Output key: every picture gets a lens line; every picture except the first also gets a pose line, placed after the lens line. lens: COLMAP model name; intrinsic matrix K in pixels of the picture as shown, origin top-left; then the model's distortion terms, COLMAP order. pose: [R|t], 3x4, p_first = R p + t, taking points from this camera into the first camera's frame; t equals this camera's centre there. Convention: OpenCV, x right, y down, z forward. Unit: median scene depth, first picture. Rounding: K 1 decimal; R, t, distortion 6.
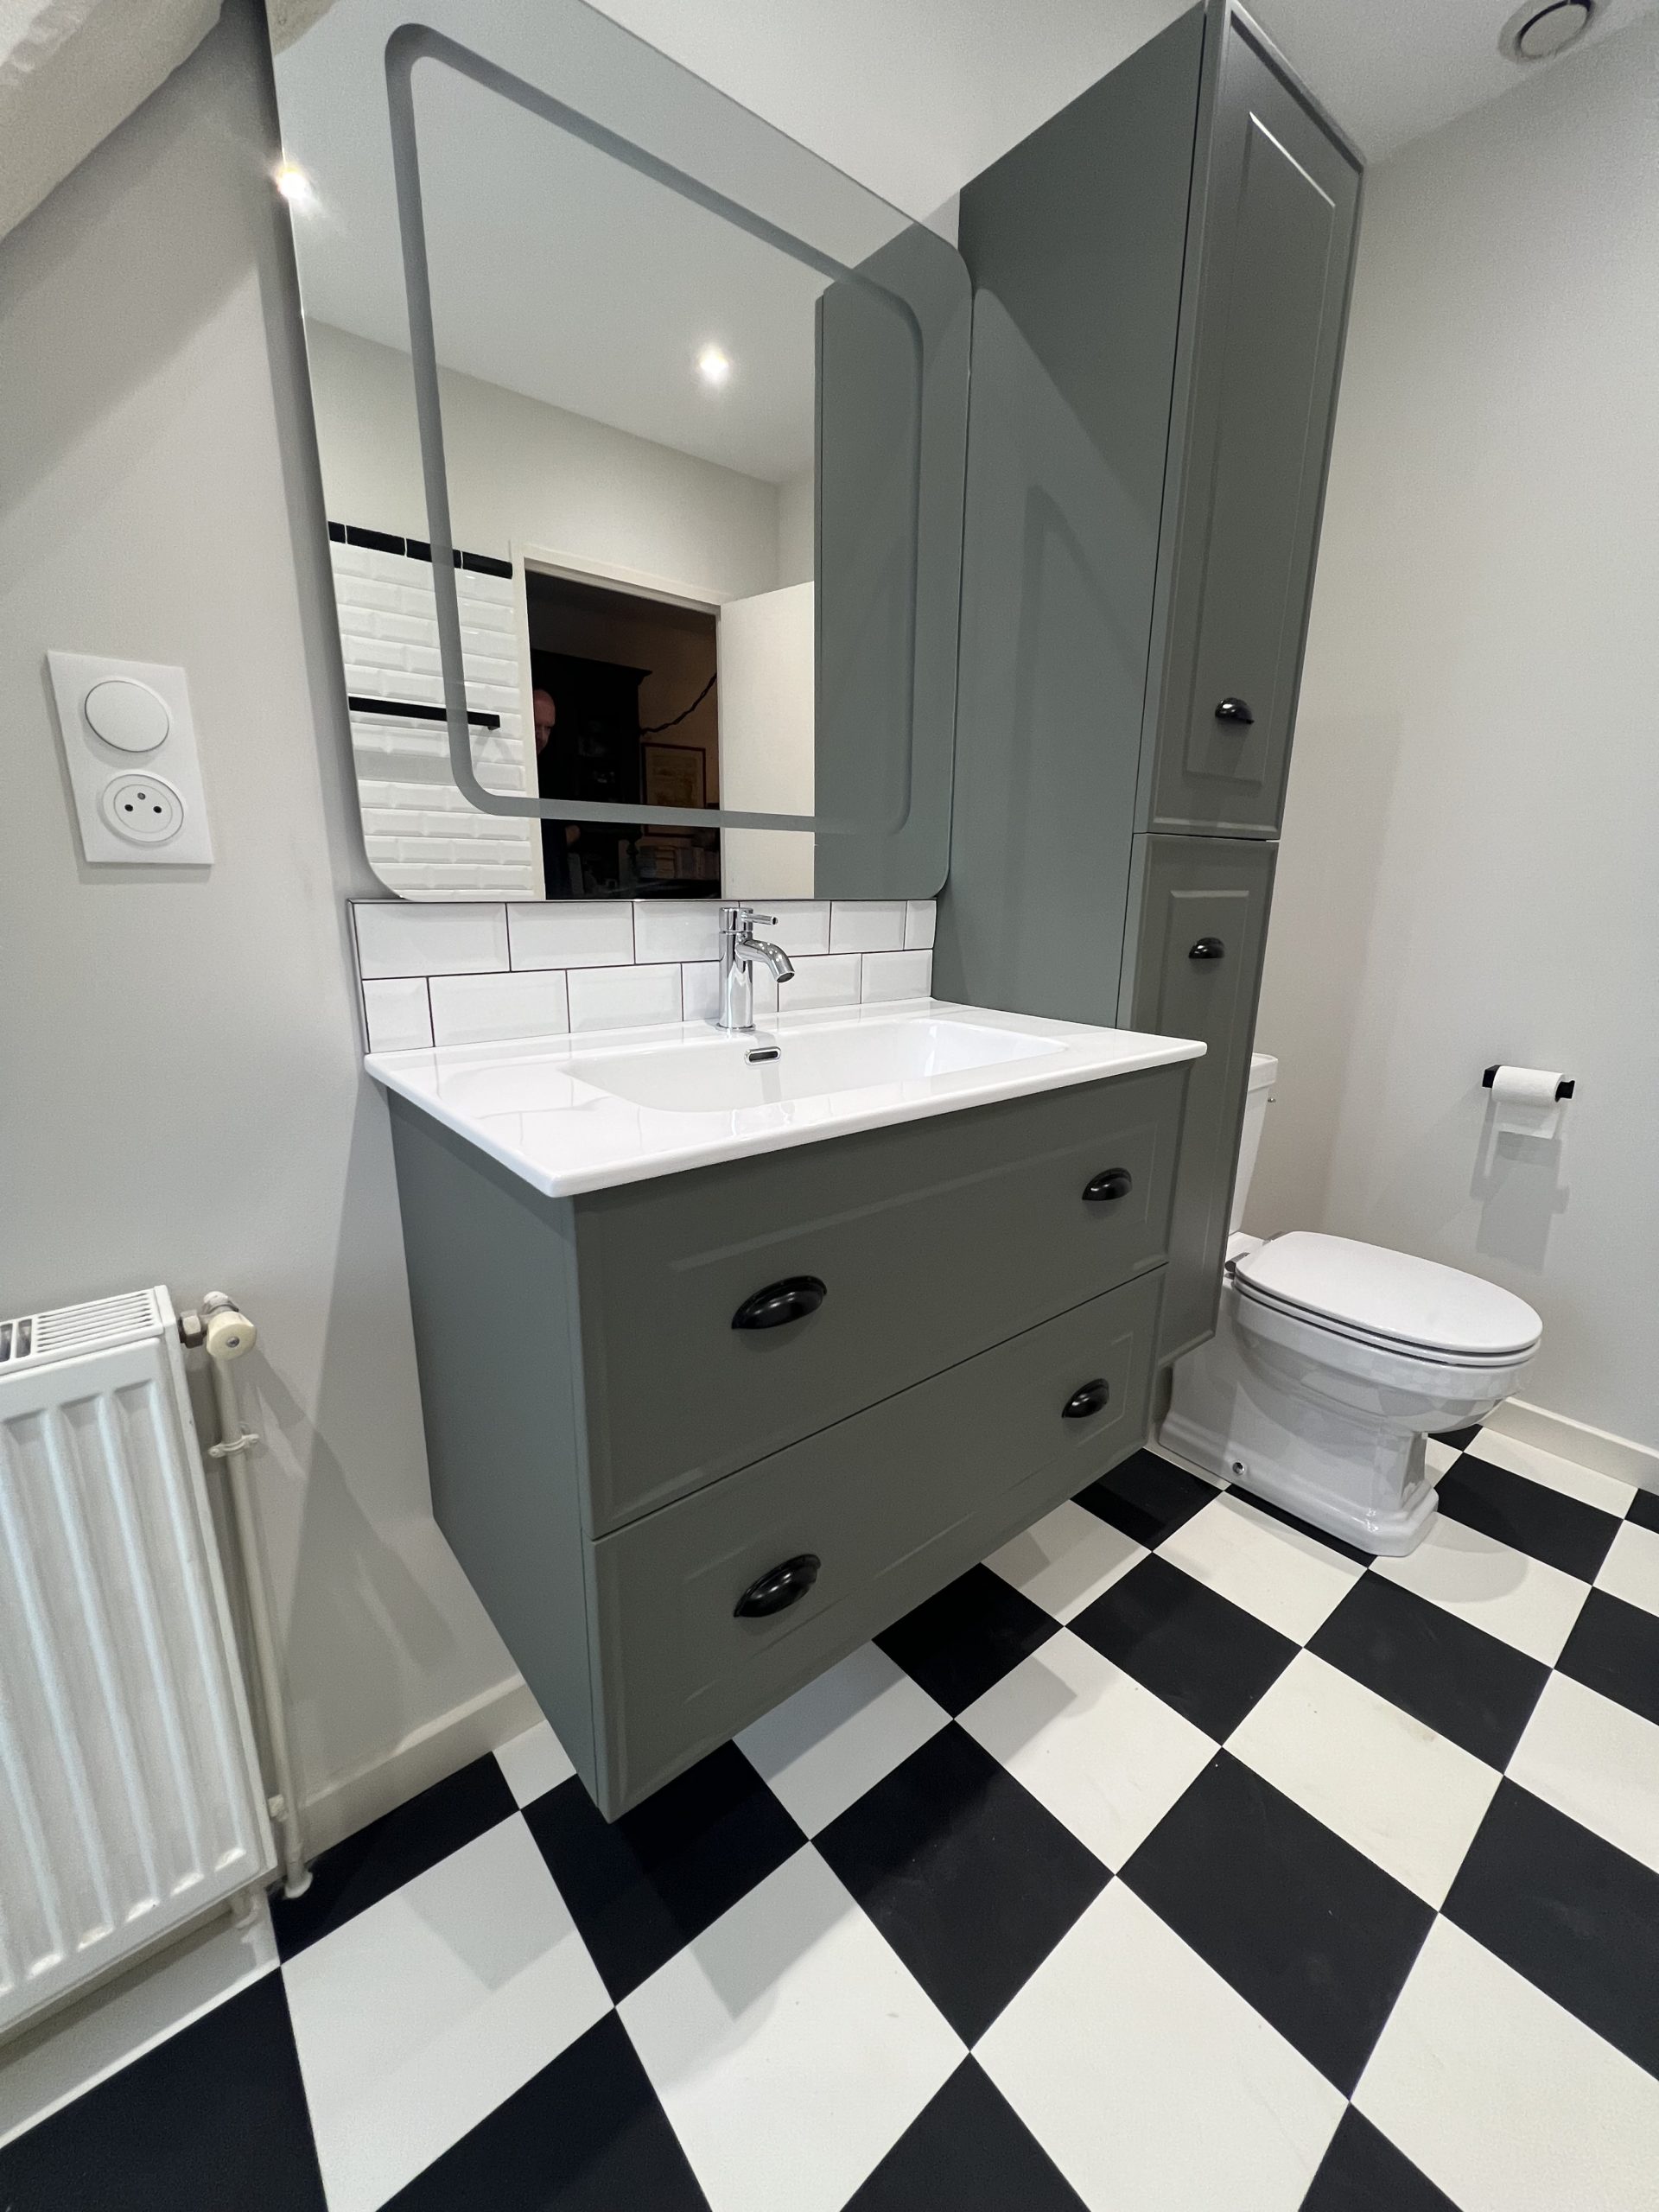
lens RADIAL K [[885.6, 0, 834.3], [0, 885.6, 1109.9], [0, 0, 1]] dist [0.001331, 0.000580]
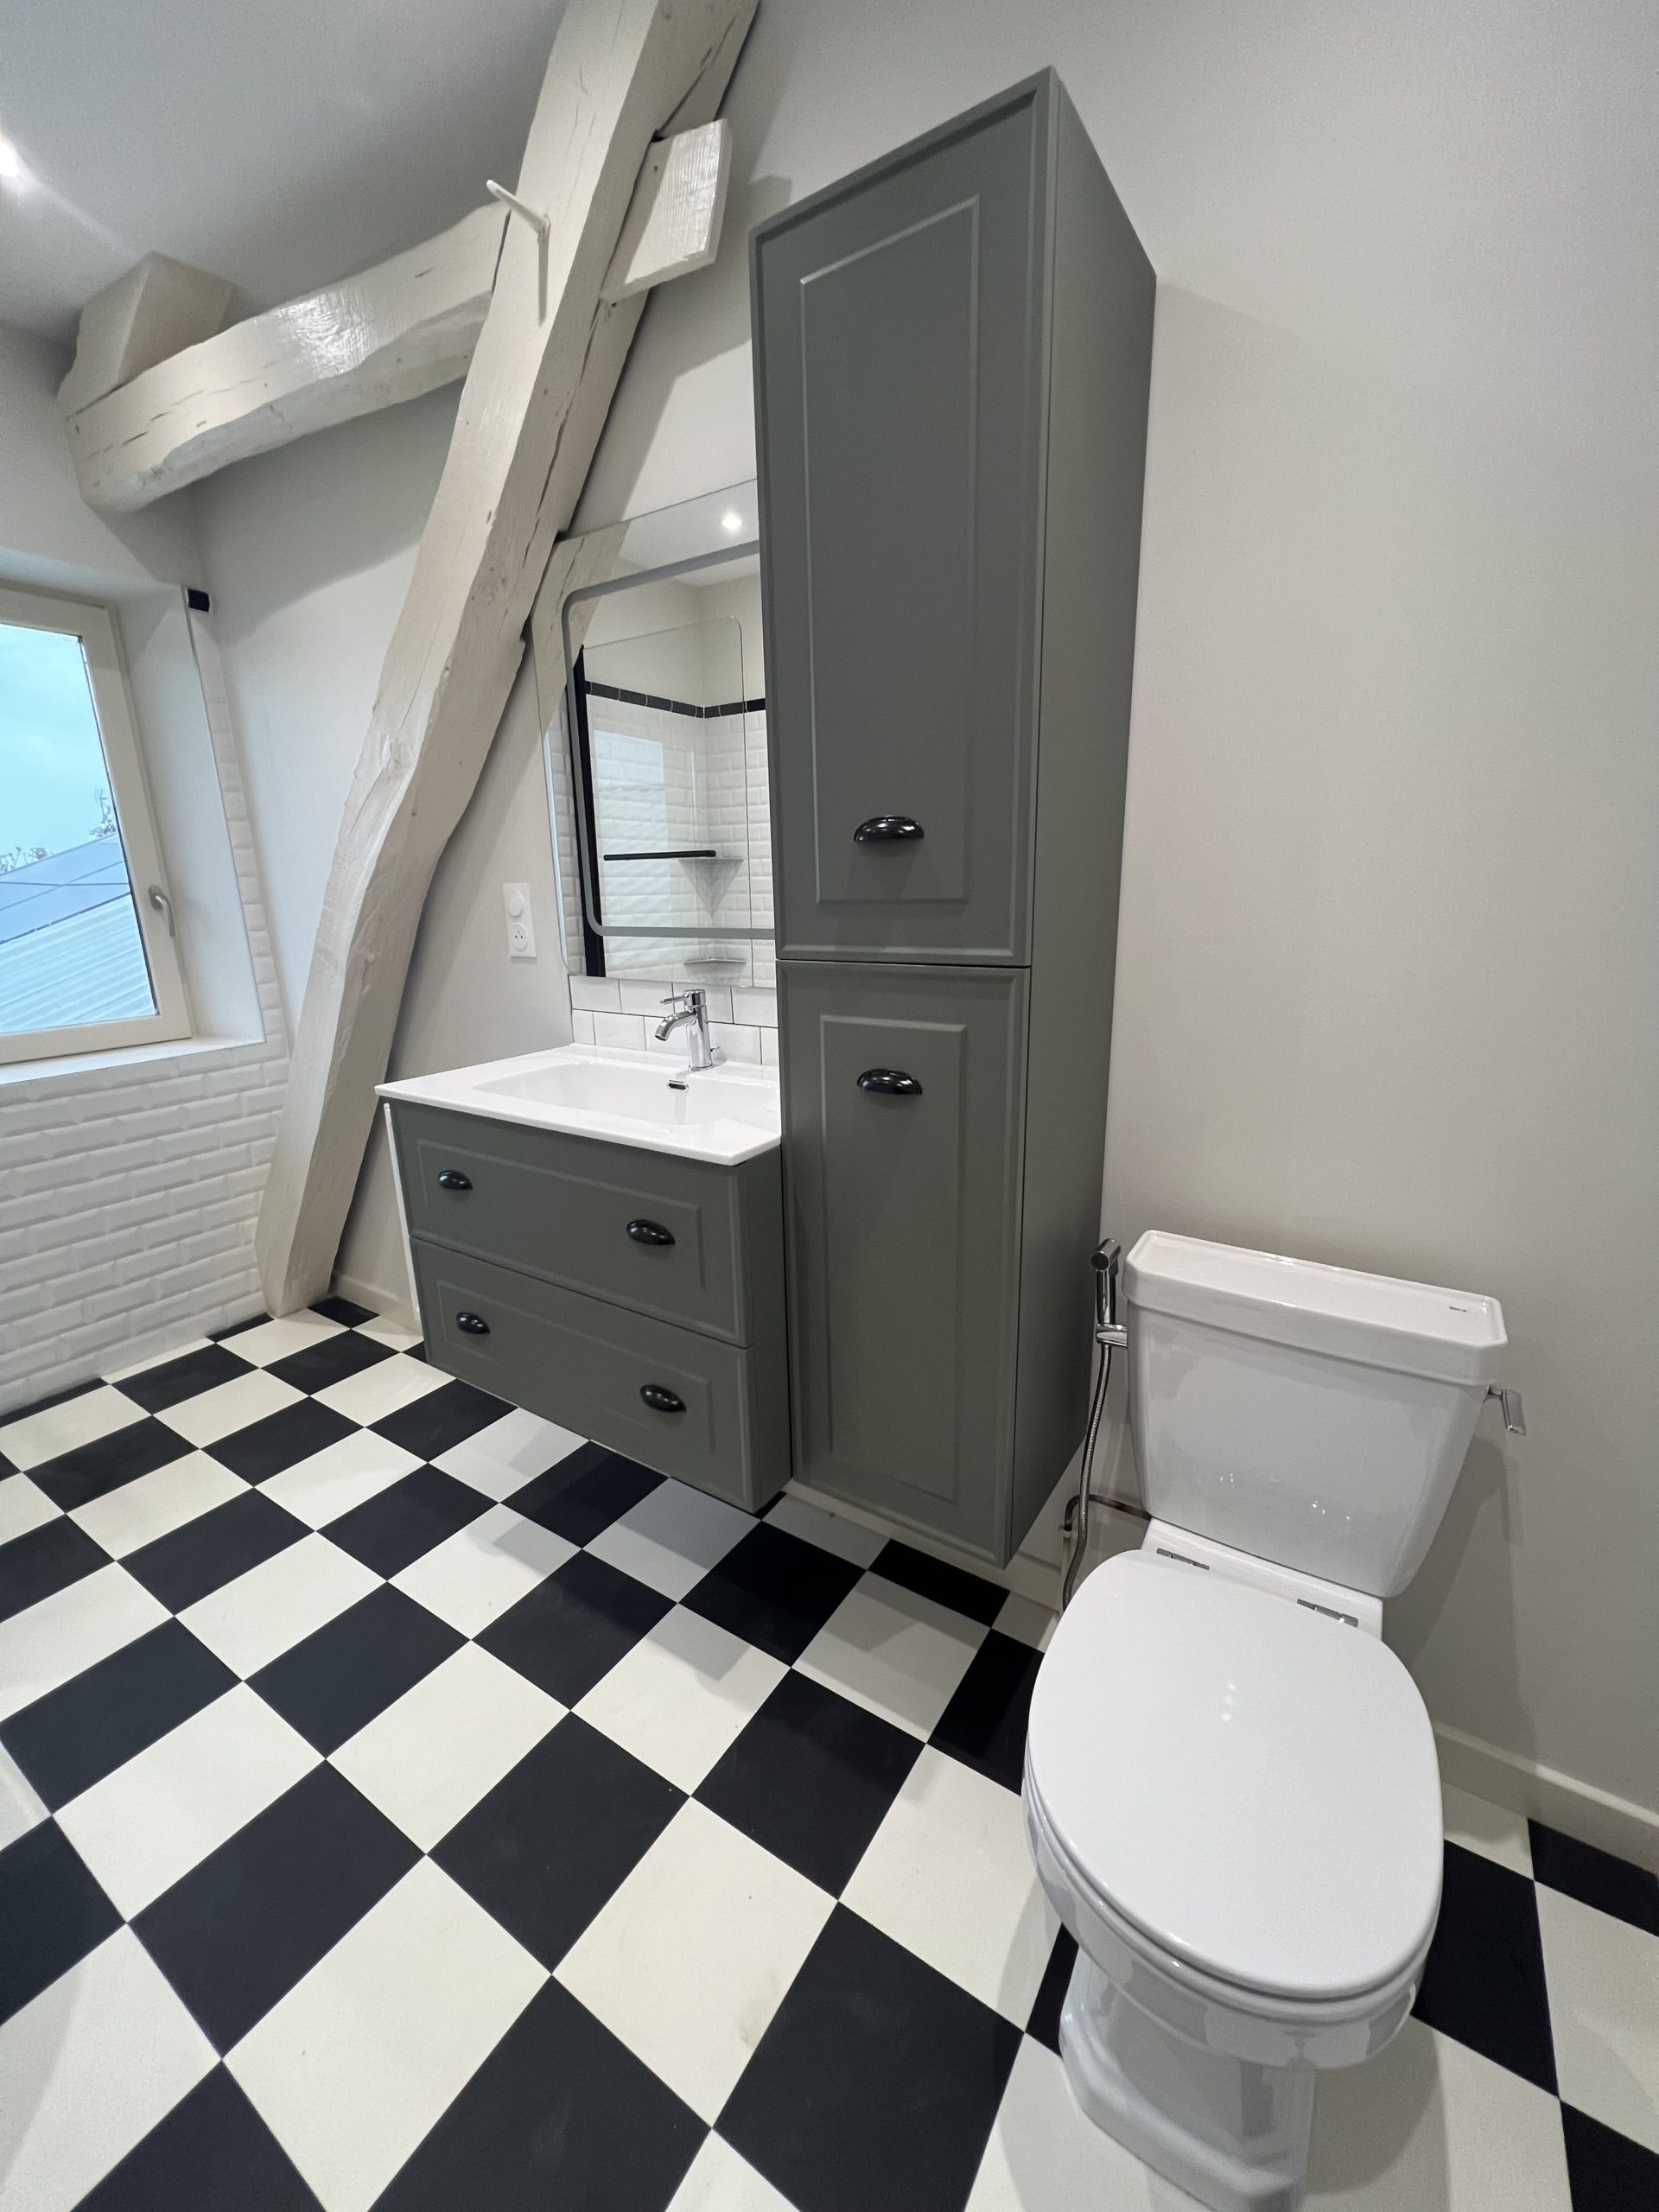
lens RADIAL K [[885.6, 0, 839.8], [0, 885.6, 1107.5], [0, 0, 1]] dist [0.001331, 0.000580]
pose [[0.295259, 0.219039, -0.929970, 1.374807], [-0.223964, 0.962112, 0.155503, -0.311543], [0.928796, 0.162366, 0.333129, 0.710091]]
